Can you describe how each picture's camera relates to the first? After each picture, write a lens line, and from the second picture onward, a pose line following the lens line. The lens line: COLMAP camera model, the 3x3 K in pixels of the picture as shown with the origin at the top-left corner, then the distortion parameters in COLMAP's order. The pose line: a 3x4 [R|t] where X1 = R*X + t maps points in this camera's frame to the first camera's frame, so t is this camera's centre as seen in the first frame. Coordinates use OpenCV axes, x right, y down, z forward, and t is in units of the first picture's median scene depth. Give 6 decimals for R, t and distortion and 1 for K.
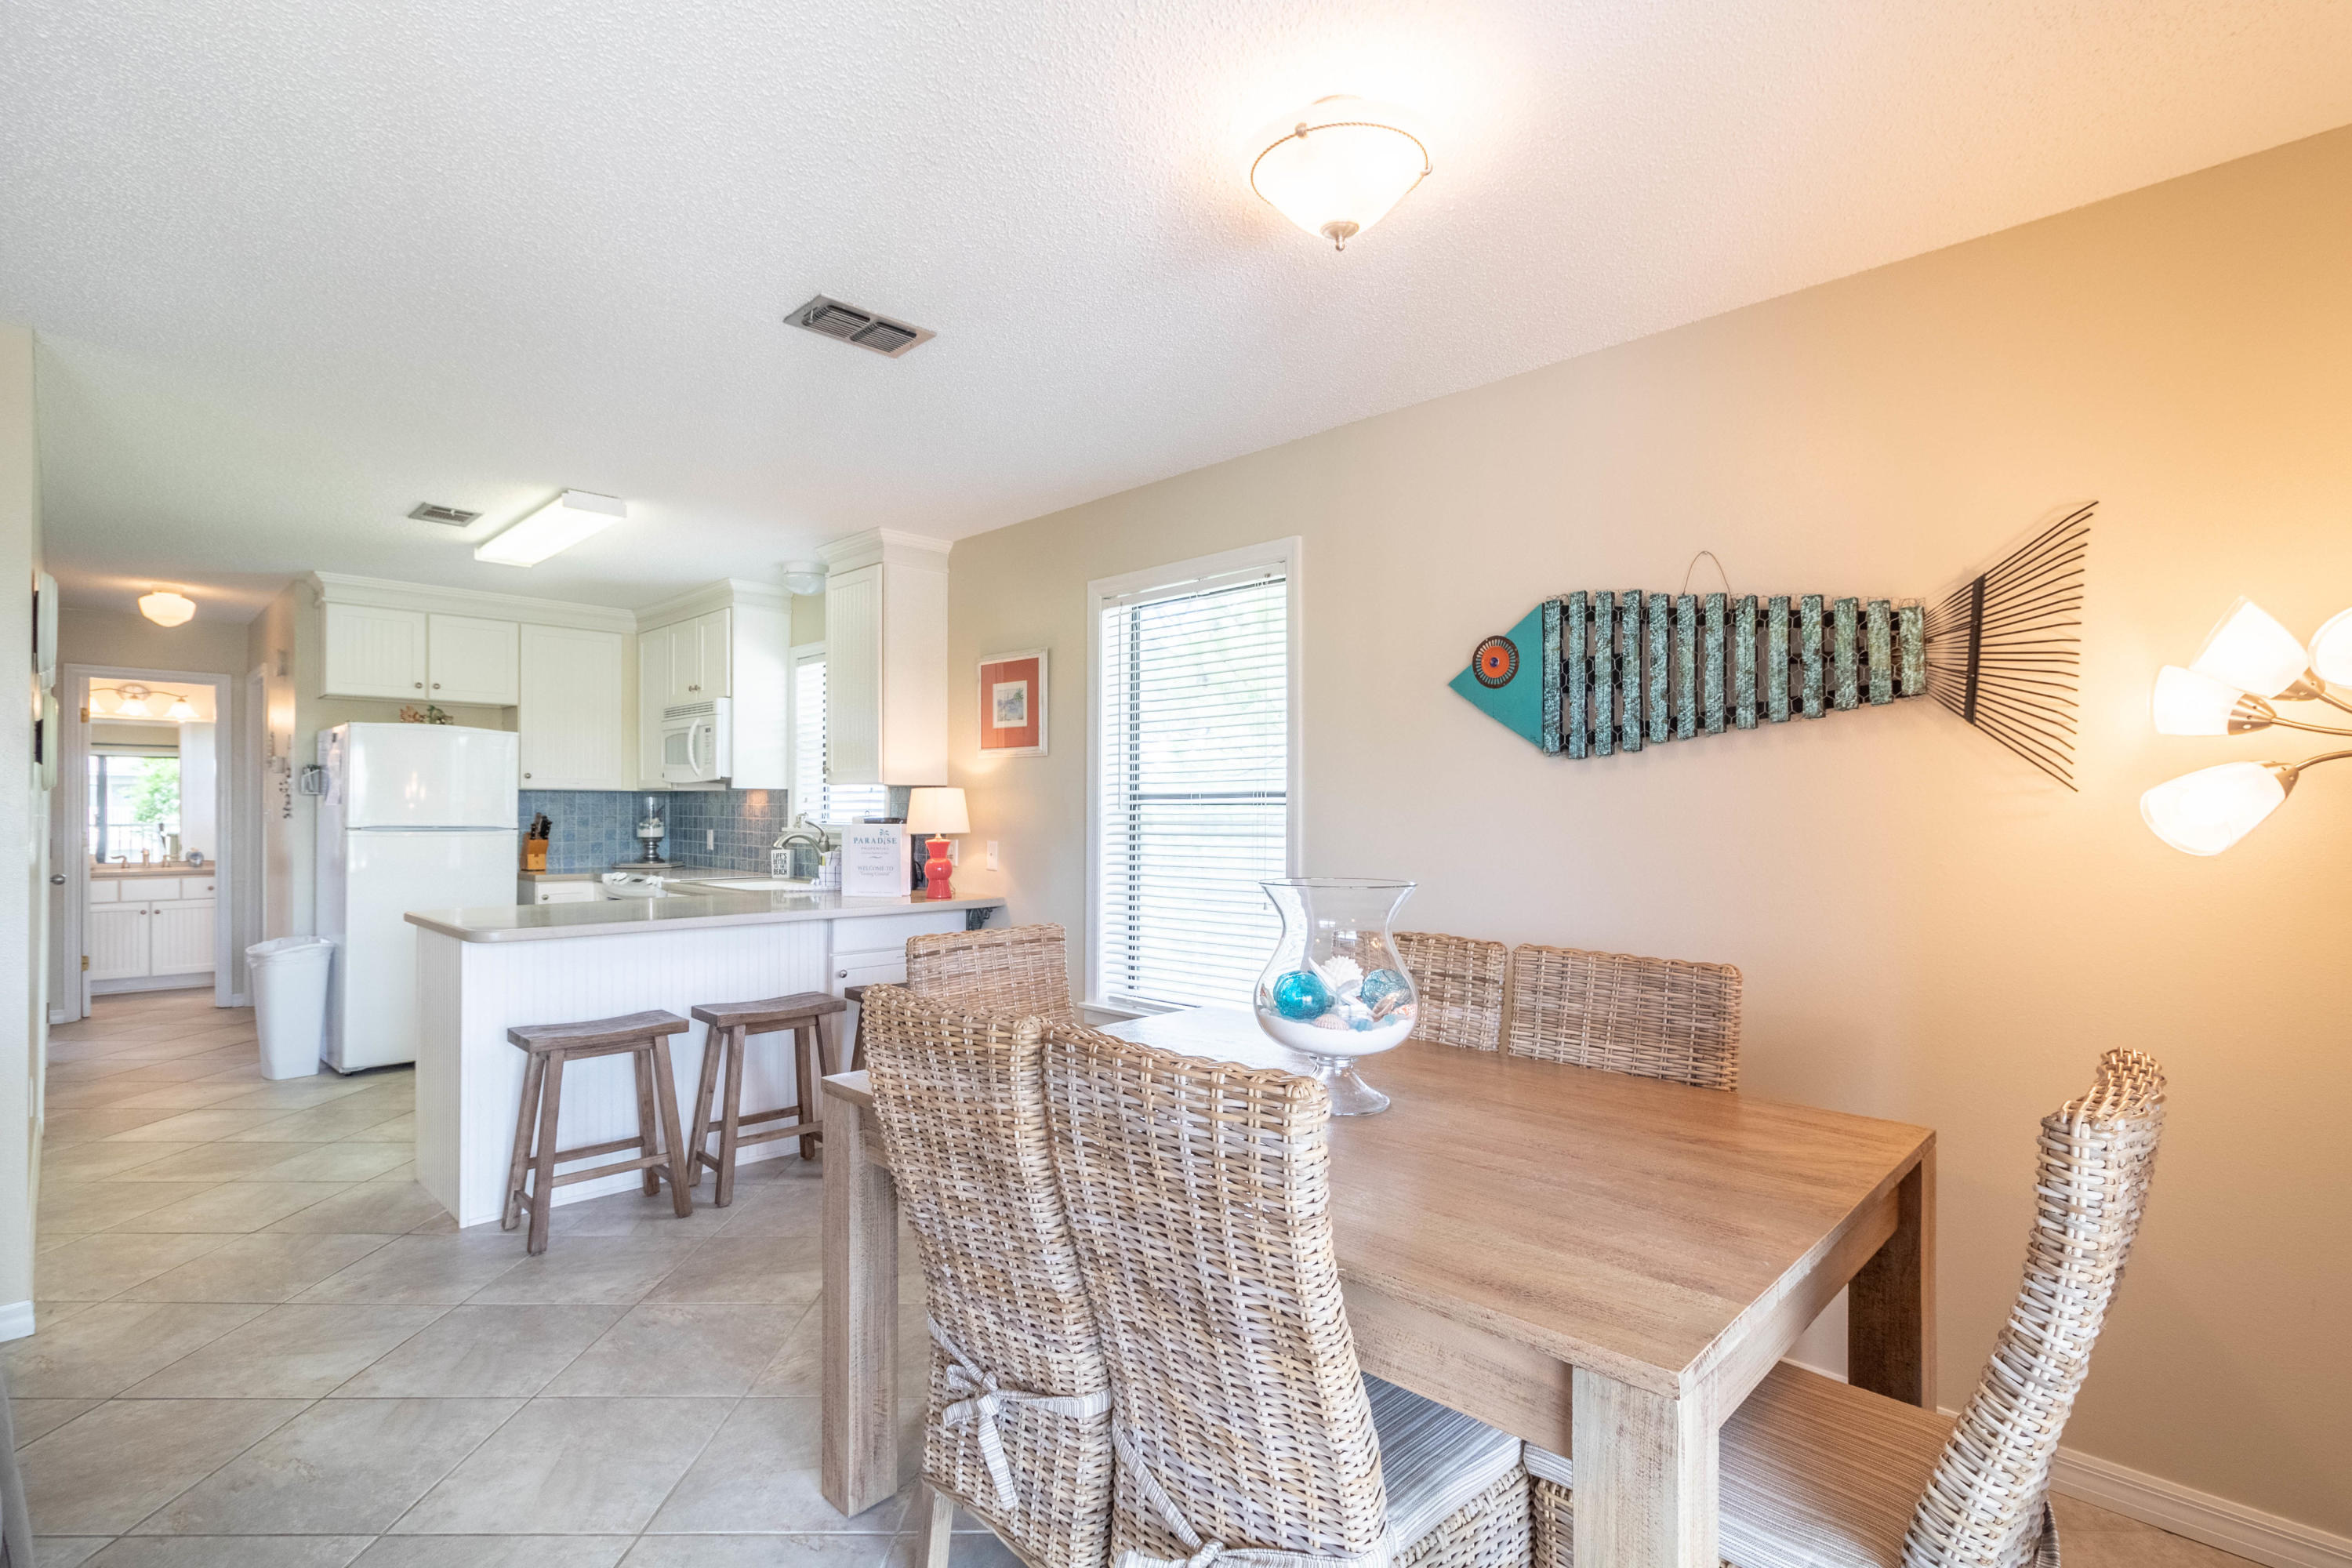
lens RADIAL K [[1107.6, 0, 1199.0], [0, 1107.6, 812.7], [0, 0, 1]] dist [0.012575, -0.004387]
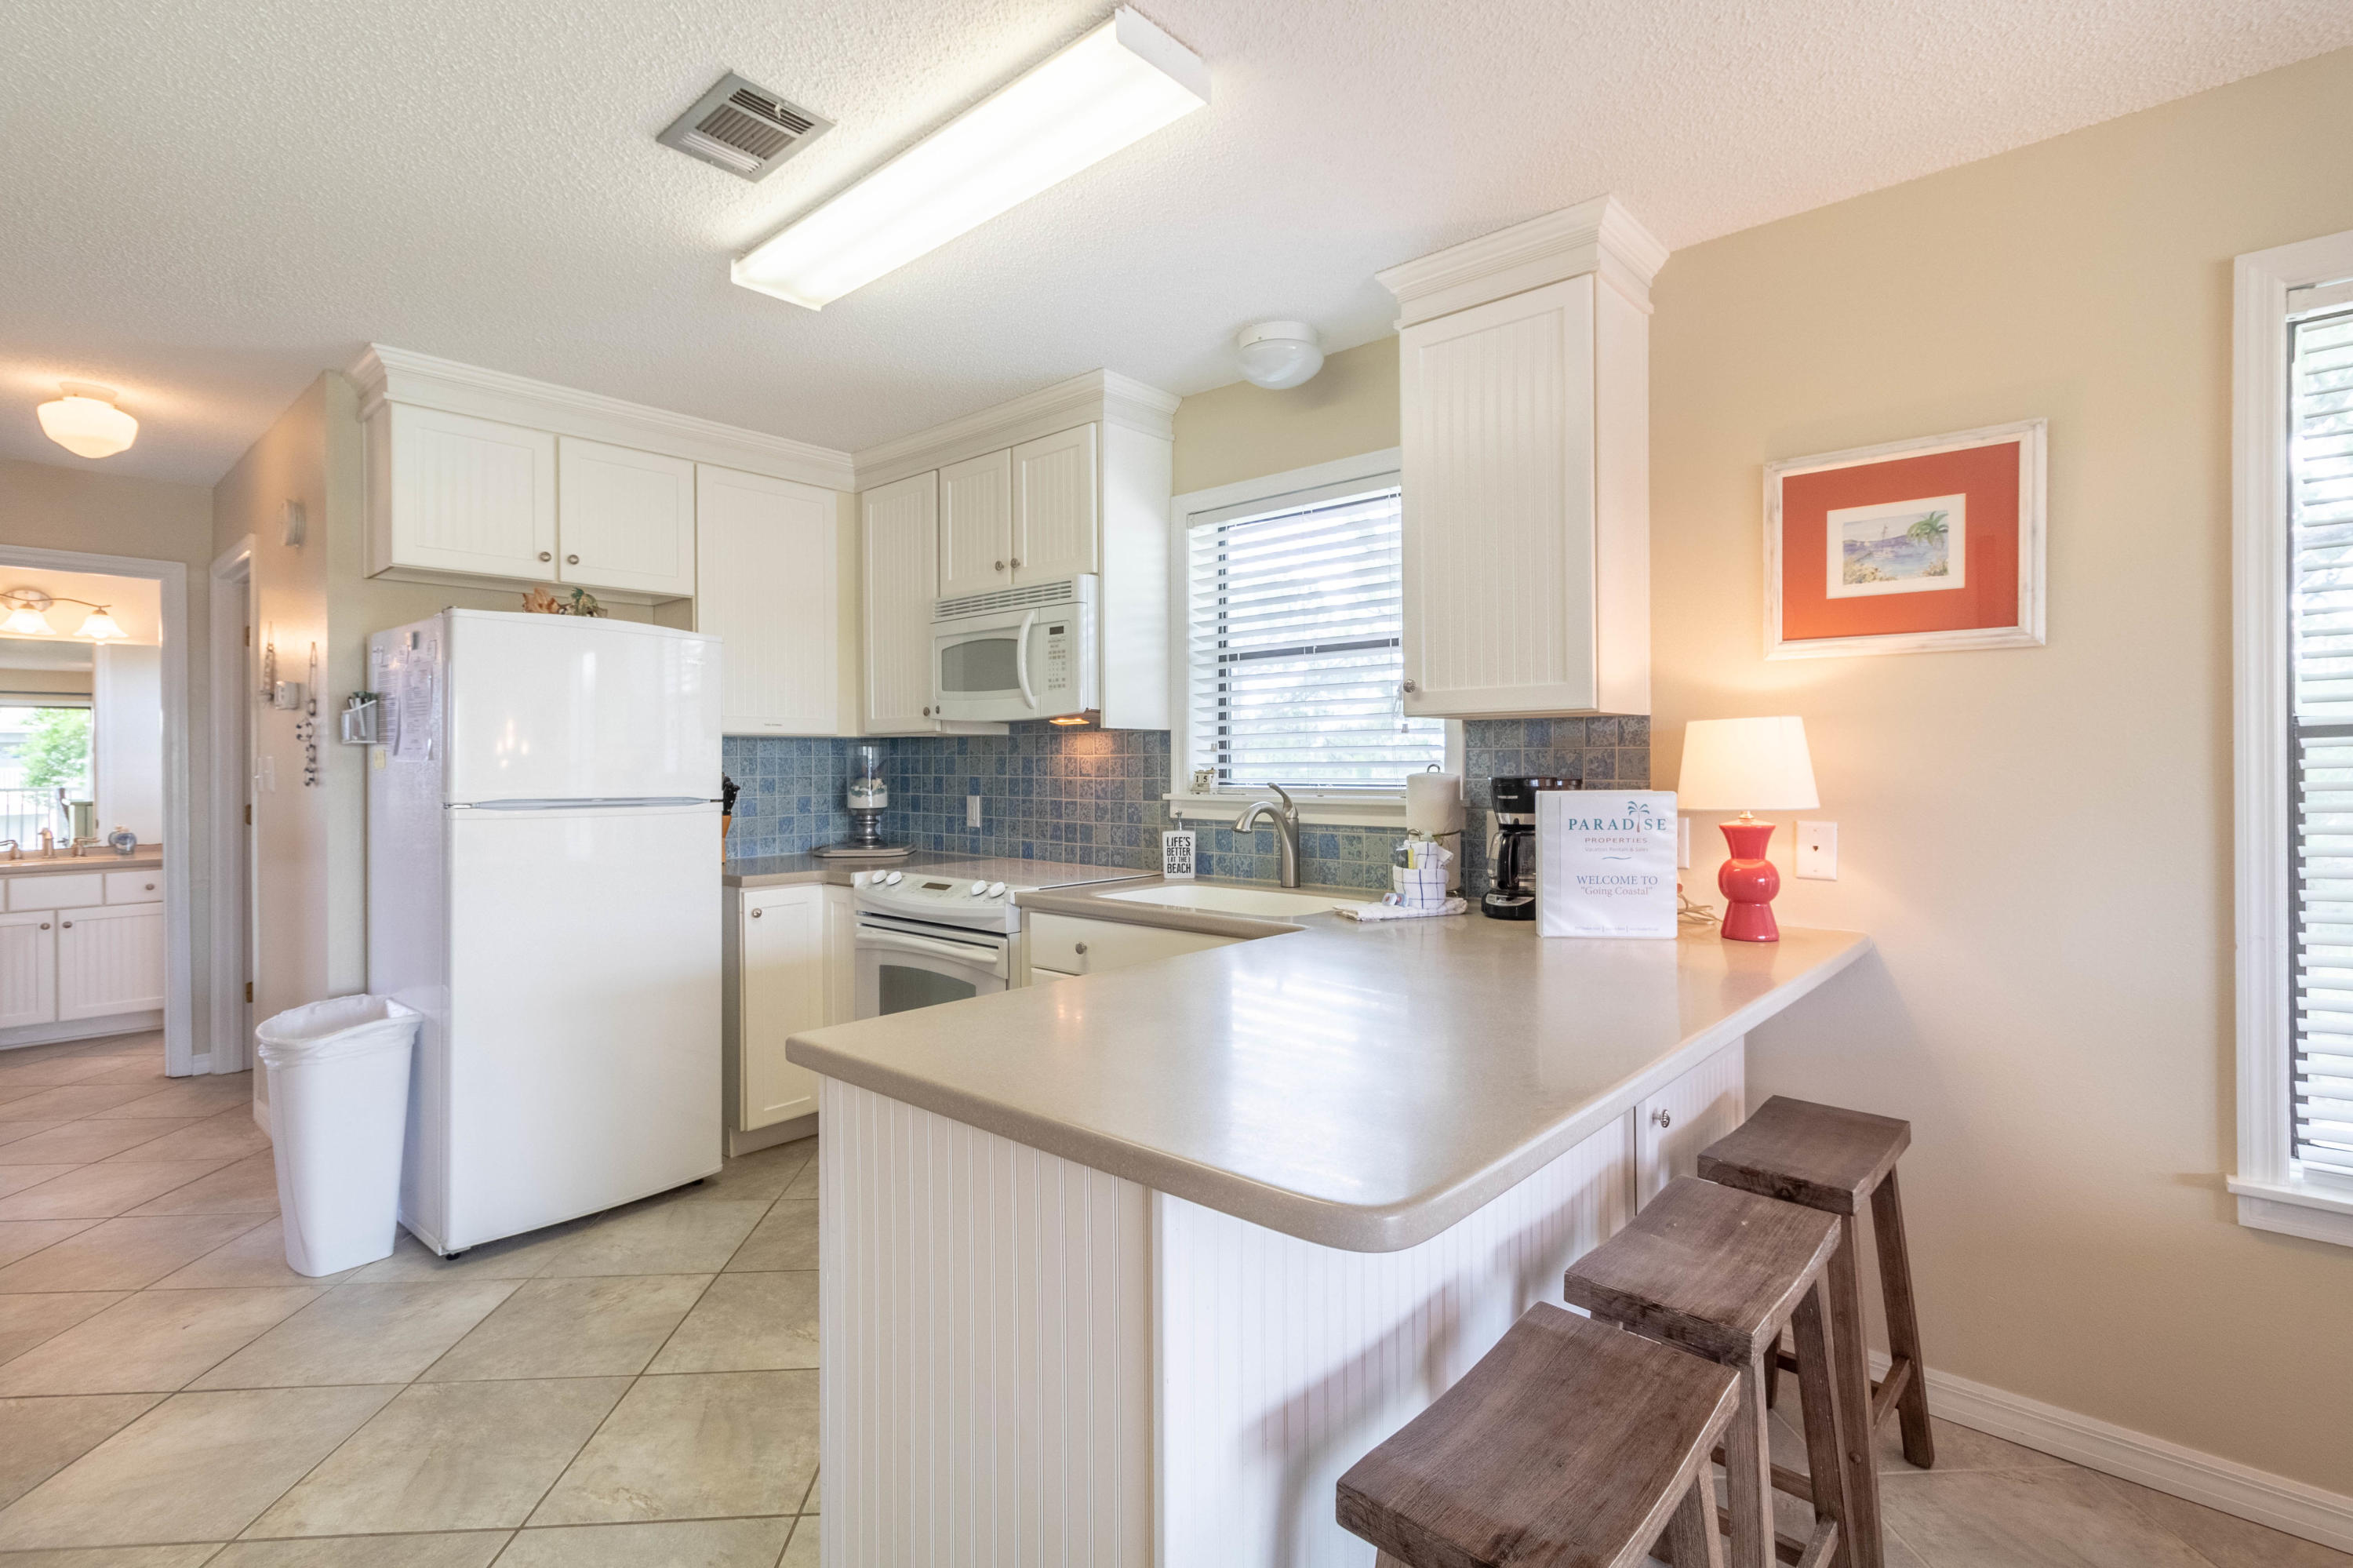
lens RADIAL K [[1108.1, 0, 1179.2], [0, 1108.1, 761.8], [0, 0, 1]] dist [0.012575, -0.004387]
pose [[0.998991, -0.007638, 0.044253, -0.660624], [0.007730, 0.999968, -0.001915, -0.004472], [-0.044237, 0.002255, 0.999019, 0.672527]]
